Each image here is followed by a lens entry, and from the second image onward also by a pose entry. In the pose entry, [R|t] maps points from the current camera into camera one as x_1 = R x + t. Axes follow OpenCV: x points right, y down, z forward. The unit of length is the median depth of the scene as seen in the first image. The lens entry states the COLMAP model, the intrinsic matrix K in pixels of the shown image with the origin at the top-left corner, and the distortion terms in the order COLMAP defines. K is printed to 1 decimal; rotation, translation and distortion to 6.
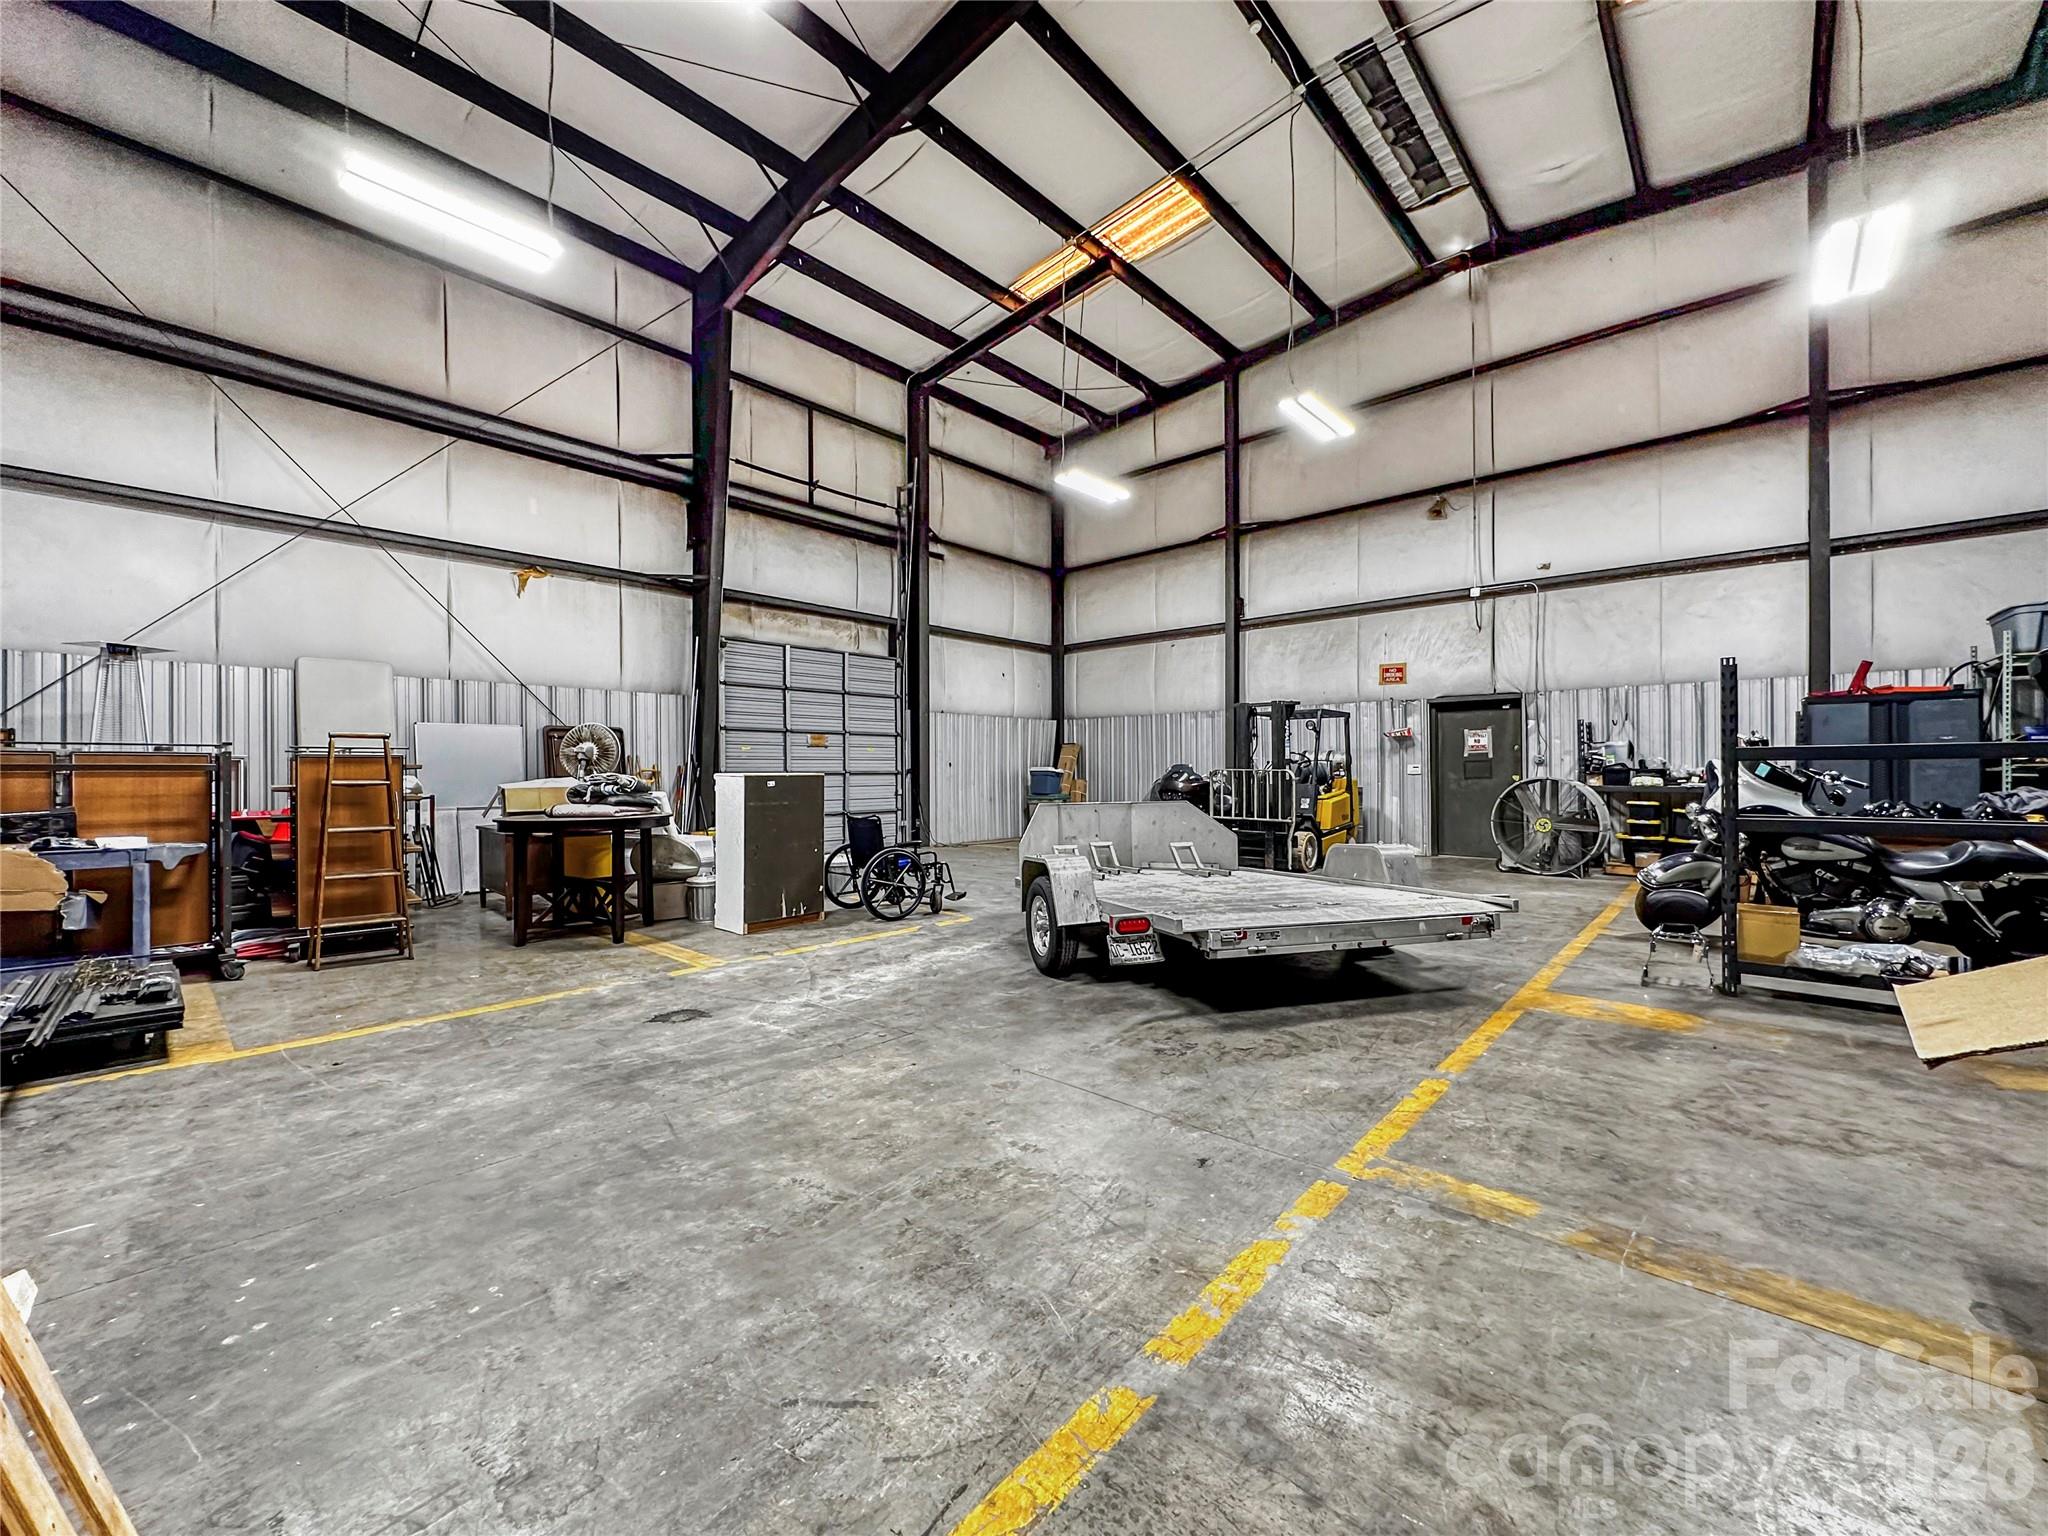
lens RADIAL K [[815.2, 0, 1024.0], [0, 815.2, 768.0], [0, 0, 1]] dist [-0.002126, -0.000041]
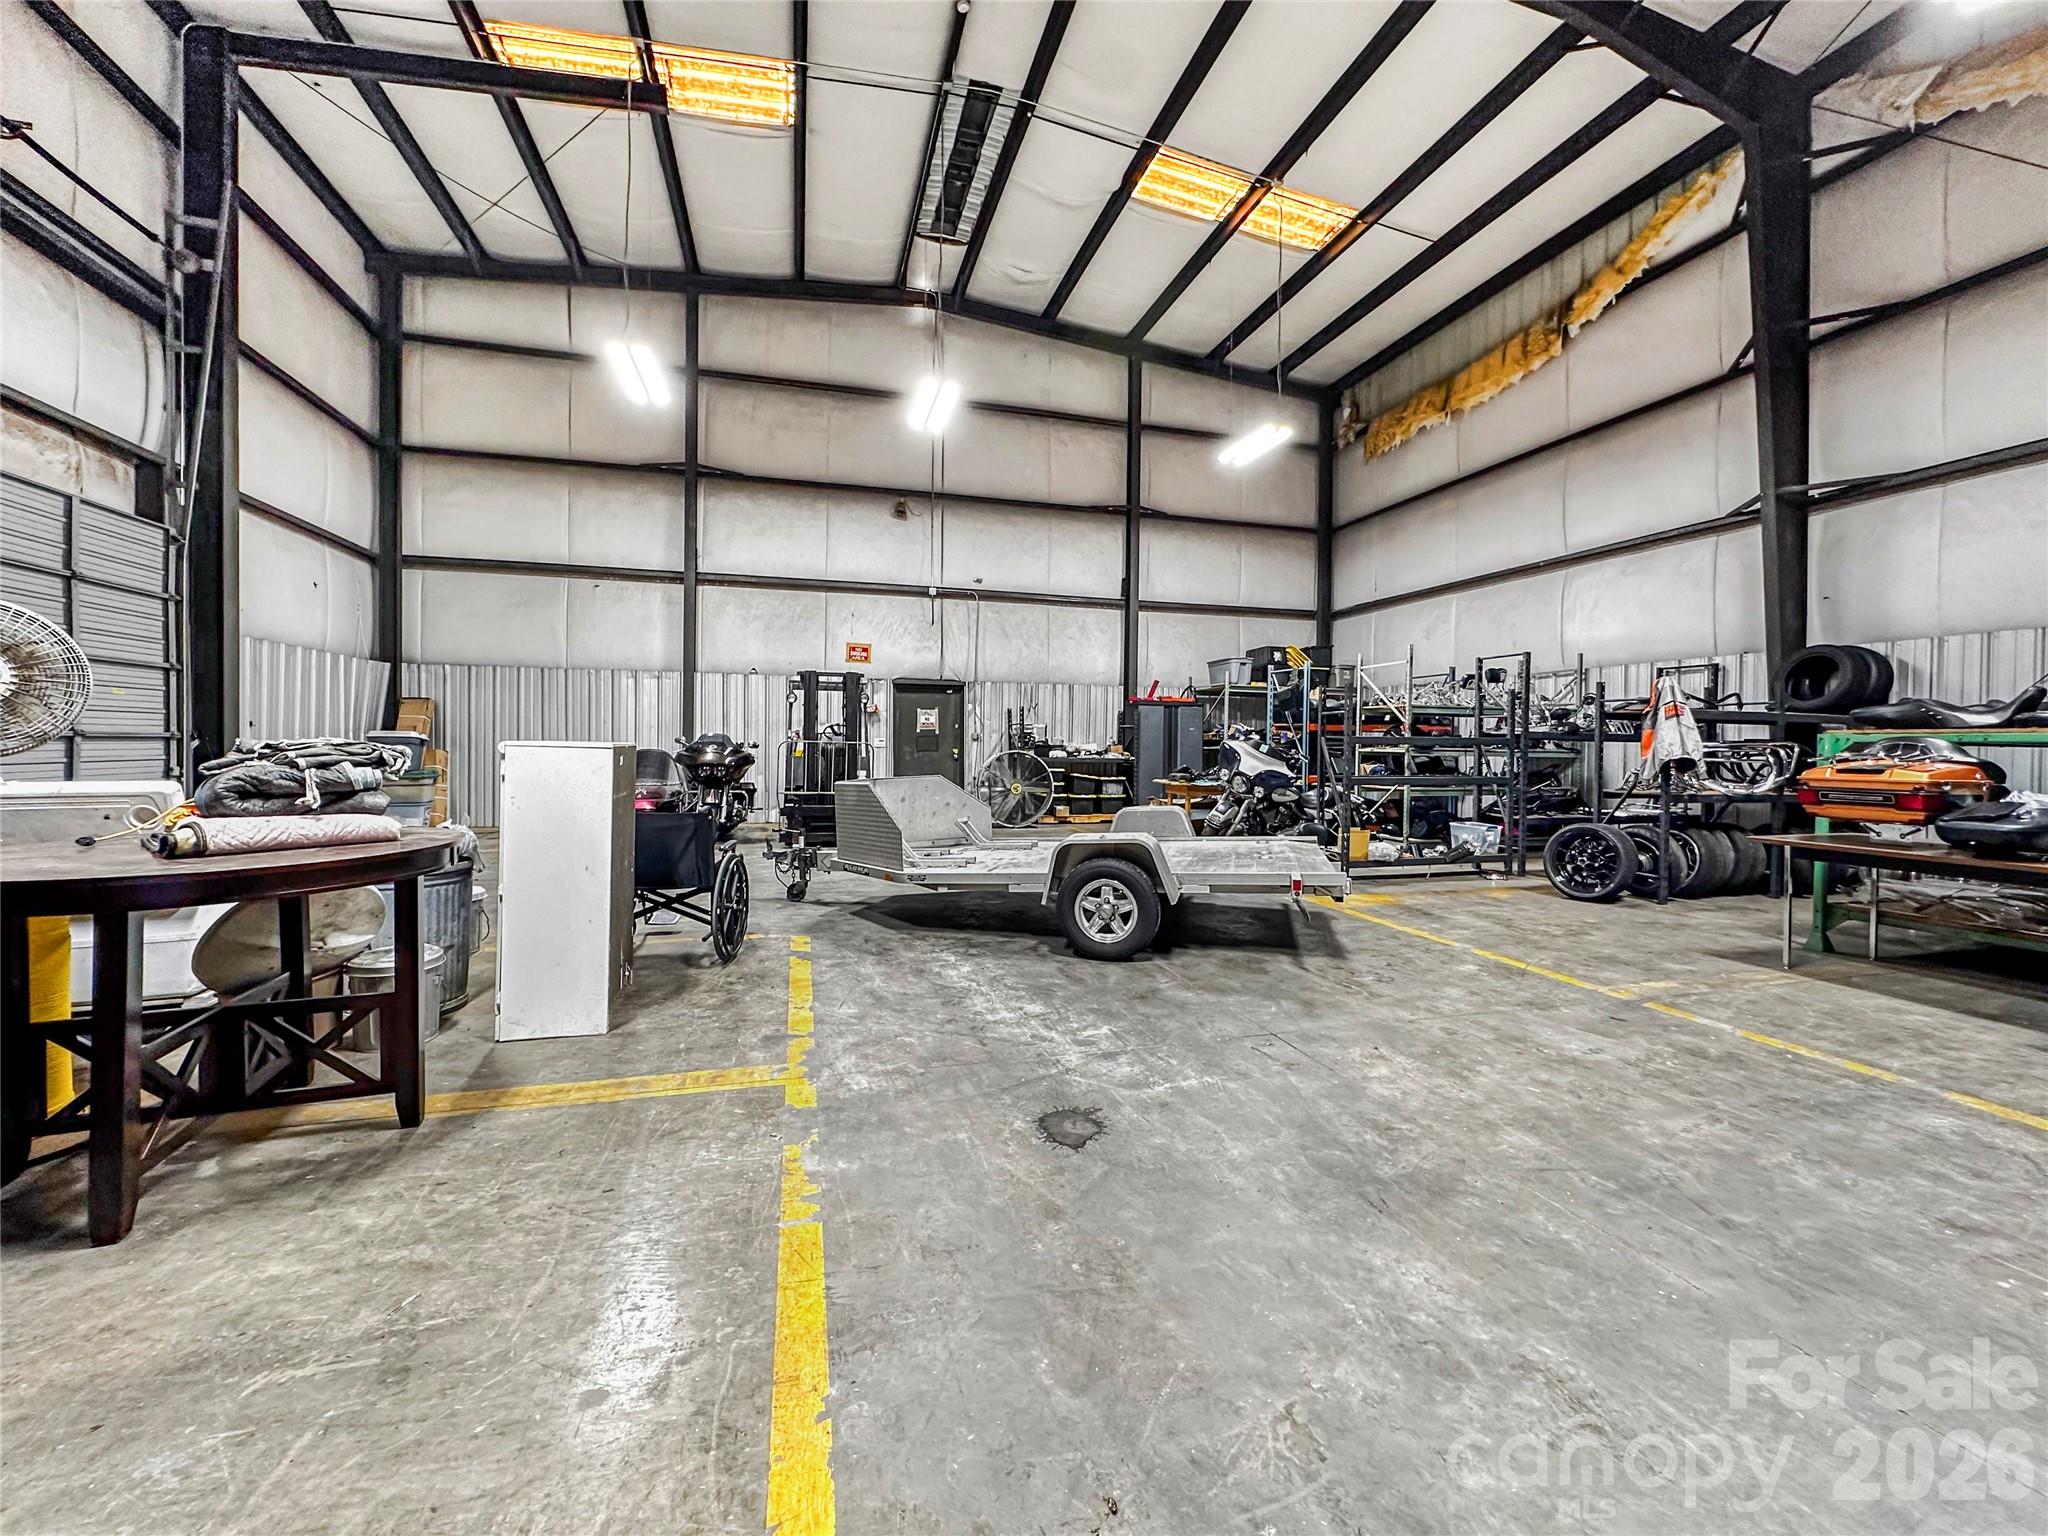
lens RADIAL K [[824.0, 0, 1020.6], [0, 824.0, 752.5], [0, 0, 1]] dist [-0.001439, -0.000121]
pose [[0.535007, 0.001407, 0.844846, -0.511299], [-0.016271, 0.999830, 0.008639, 0.003339], [-0.844691, -0.018368, 0.534939, 0.358143]]
